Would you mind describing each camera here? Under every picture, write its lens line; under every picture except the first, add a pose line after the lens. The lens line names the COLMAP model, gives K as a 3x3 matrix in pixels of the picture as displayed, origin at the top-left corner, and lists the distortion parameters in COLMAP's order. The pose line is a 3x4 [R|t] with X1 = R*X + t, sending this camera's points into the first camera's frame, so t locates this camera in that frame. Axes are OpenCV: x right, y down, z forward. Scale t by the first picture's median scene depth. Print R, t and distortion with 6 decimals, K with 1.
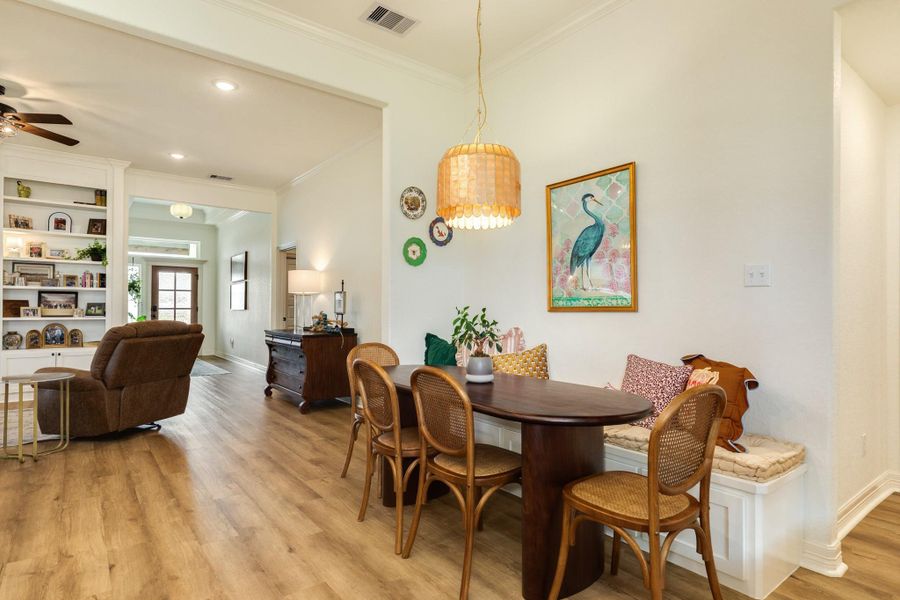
lens RADIAL K [[508.7, 0, 454.4], [0, 508.7, 301.0], [0, 0, 1]] dist [0.005880, 0.000310]
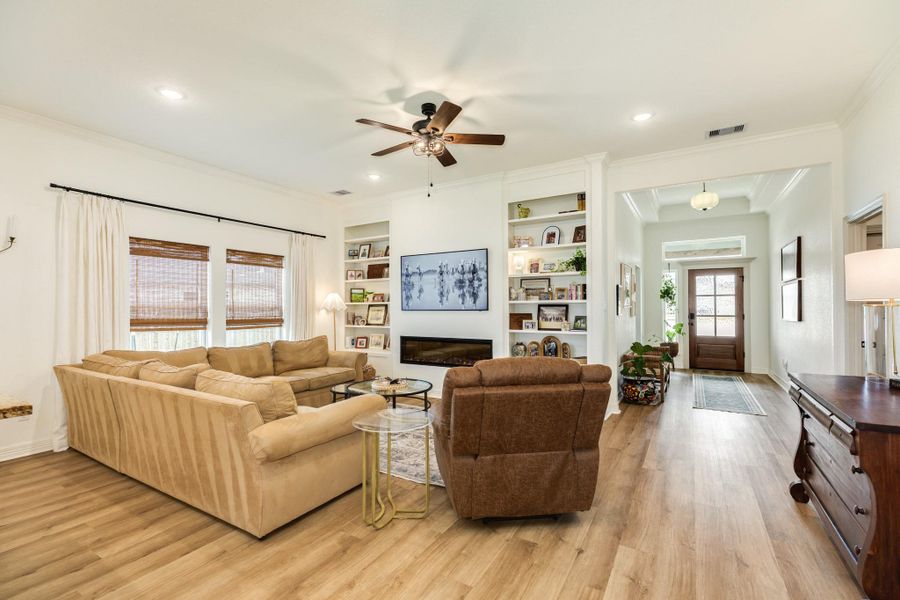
lens RADIAL K [[402.4, 0, 452.9], [0, 402.4, 307.0], [0, 0, 1]] dist [0.015326, -0.000782]
pose [[0.376780, -0.006003, -0.926283, -0.111406], [0.021817, 0.999759, 0.002396, -0.020453], [0.926046, -0.021112, 0.376821, 0.523519]]
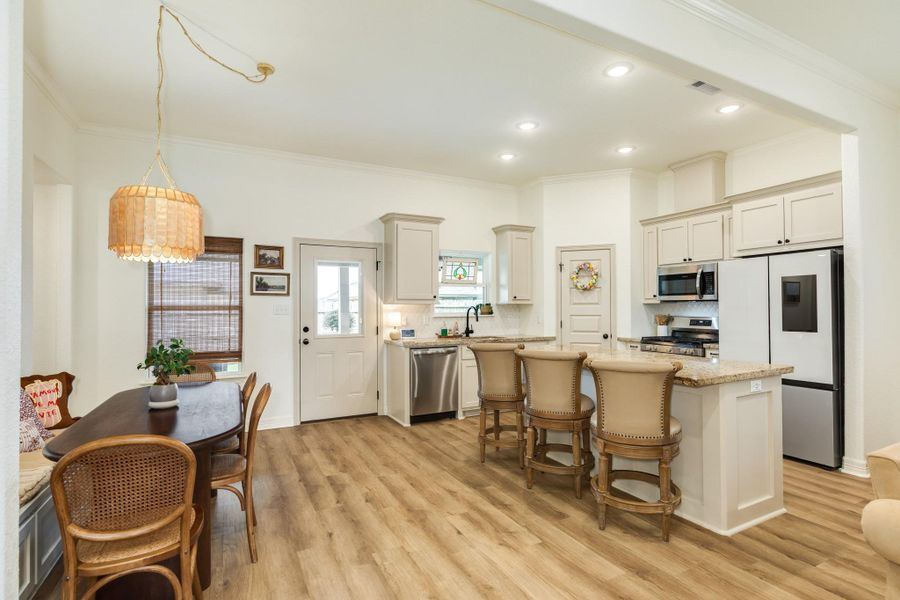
lens RADIAL K [[436.6, 0, 448.9], [0, 436.6, 303.3], [0, 0, 1]] dist [-0.003170, -0.000555]
pose [[-0.985490, 0.001079, 0.169728, -0.297522], [-0.003352, 0.999661, -0.025814, -0.018002], [-0.169699, -0.026008, -0.985153, 0.761247]]
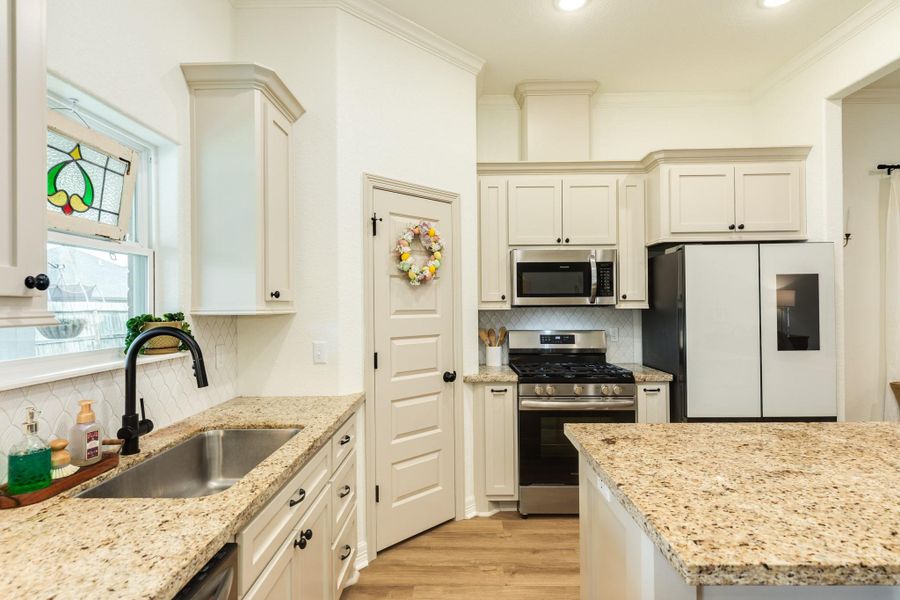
lens RADIAL K [[461.7, 0, 449.1], [0, 461.7, 305.6], [0, 0, 1]] dist [-0.007807, 0.001241]
pose [[-0.616574, 0.000618, -0.787296, -0.092912], [0.018031, 0.999748, -0.013337, -0.040797], [0.787090, -0.022419, -0.616430, 0.117121]]
